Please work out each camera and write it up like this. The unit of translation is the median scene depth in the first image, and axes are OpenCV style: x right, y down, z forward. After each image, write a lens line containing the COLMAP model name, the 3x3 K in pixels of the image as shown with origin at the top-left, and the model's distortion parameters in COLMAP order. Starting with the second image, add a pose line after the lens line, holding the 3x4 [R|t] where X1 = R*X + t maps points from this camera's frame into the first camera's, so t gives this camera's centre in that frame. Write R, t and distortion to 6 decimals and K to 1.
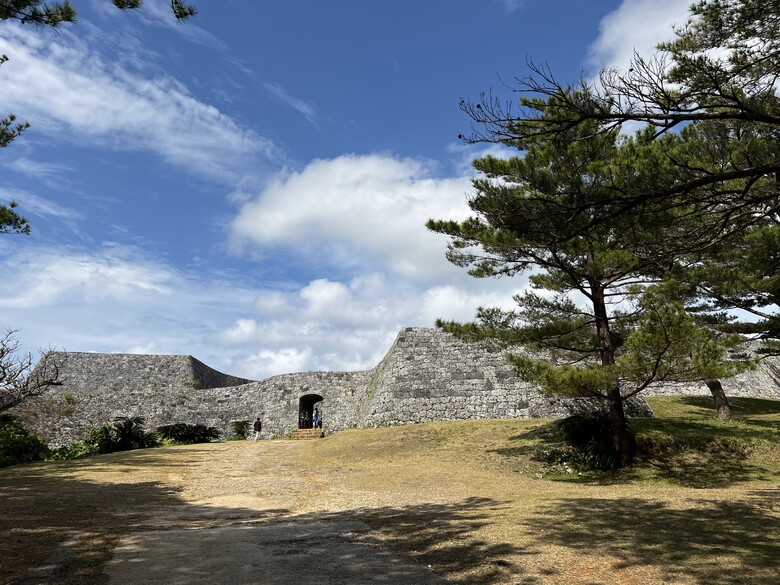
lens RADIAL K [[611.9, 0, 387.4], [0, 611.9, 278.3], [0, 0, 1]] dist [0.122843, -0.197414]
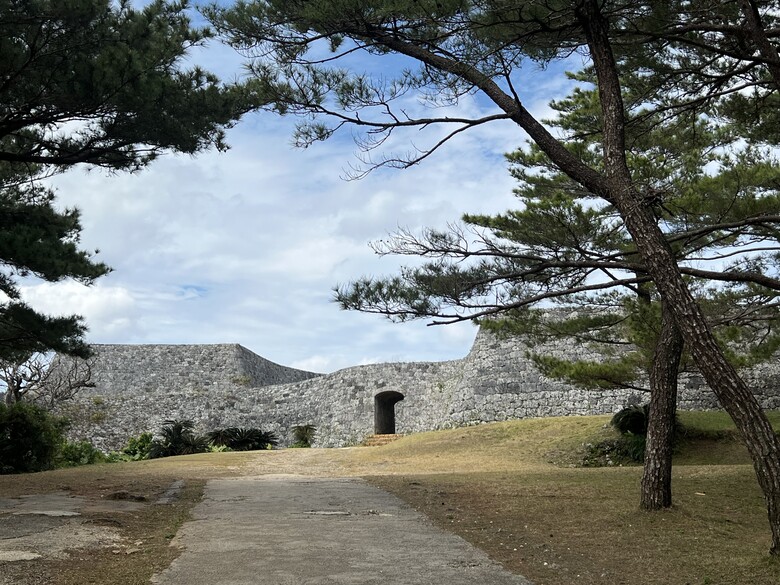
lens RADIAL K [[959.2, 0, 390.0], [0, 959.2, 292.5], [0, 0, 1]] dist [0.226588, -0.015419]
pose [[0.988439, -0.035862, -0.147319, 0.068559], [0.048322, 0.995469, 0.081888, -0.040586], [0.143715, -0.088060, 0.985693, -0.215134]]
